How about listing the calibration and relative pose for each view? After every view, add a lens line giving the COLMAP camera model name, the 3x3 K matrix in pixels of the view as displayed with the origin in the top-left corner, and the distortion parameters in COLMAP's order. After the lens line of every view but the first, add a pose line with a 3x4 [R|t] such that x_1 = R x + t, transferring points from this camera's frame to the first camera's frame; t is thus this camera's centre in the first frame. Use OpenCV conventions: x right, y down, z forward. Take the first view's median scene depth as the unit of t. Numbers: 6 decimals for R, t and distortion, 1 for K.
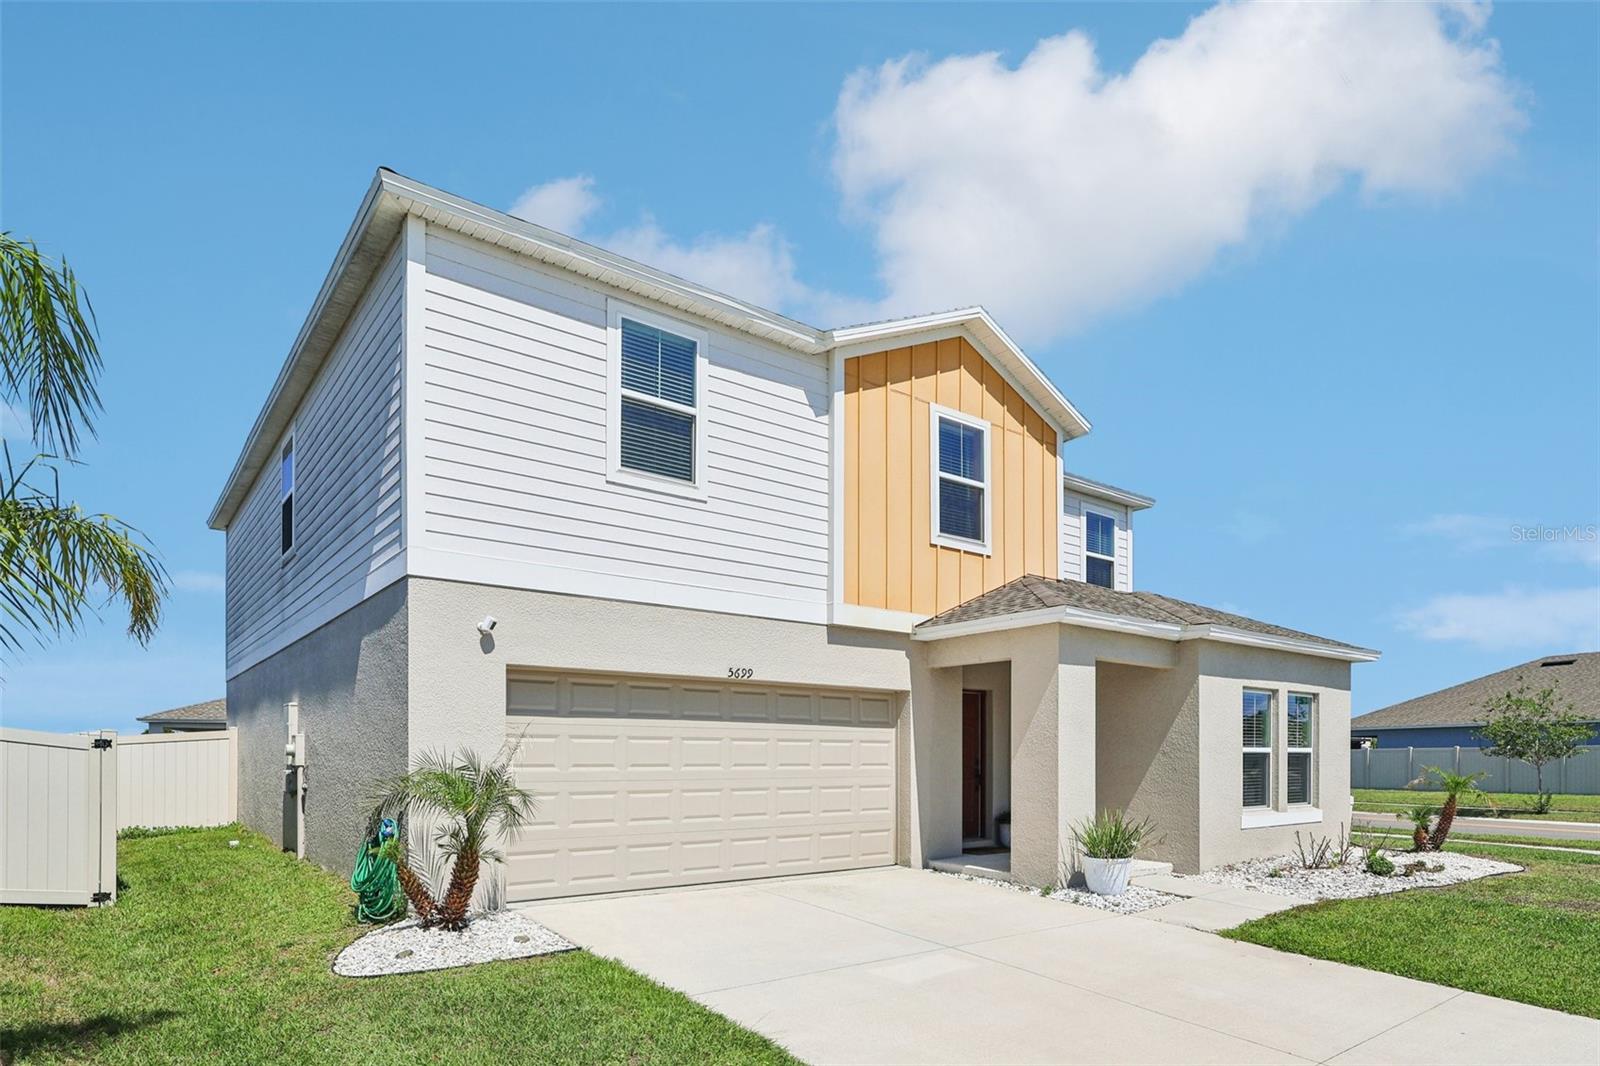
lens RADIAL K [[895.7, 0, 799.7], [0, 895.7, 623.9], [0, 0, 1]] dist [0.002367, 0.000800]
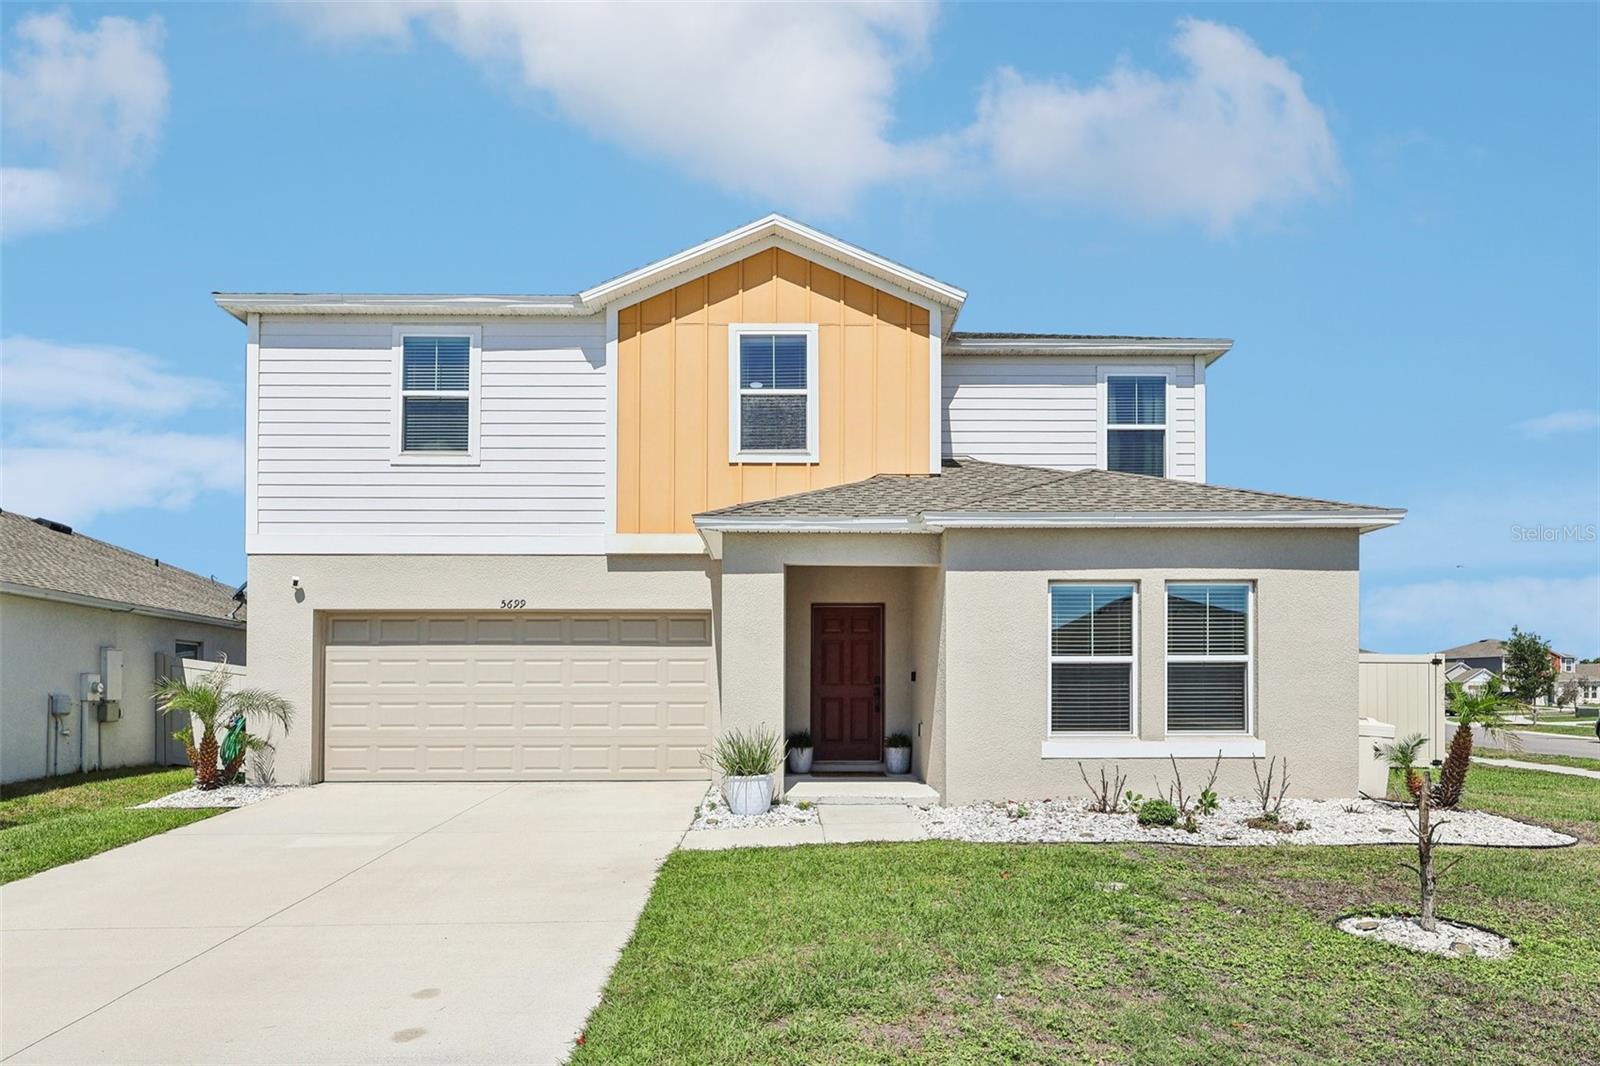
lens RADIAL K [[927.9, 0, 799.7], [0, 927.9, 533.1], [0, 0, 1]] dist [-0.005341, -0.001507]
pose [[0.802515, -0.104429, -0.587421, 0.875948], [0.092007, 0.994447, -0.051091, 0.053782], [0.589494, -0.013046, 0.807667, 0.214776]]
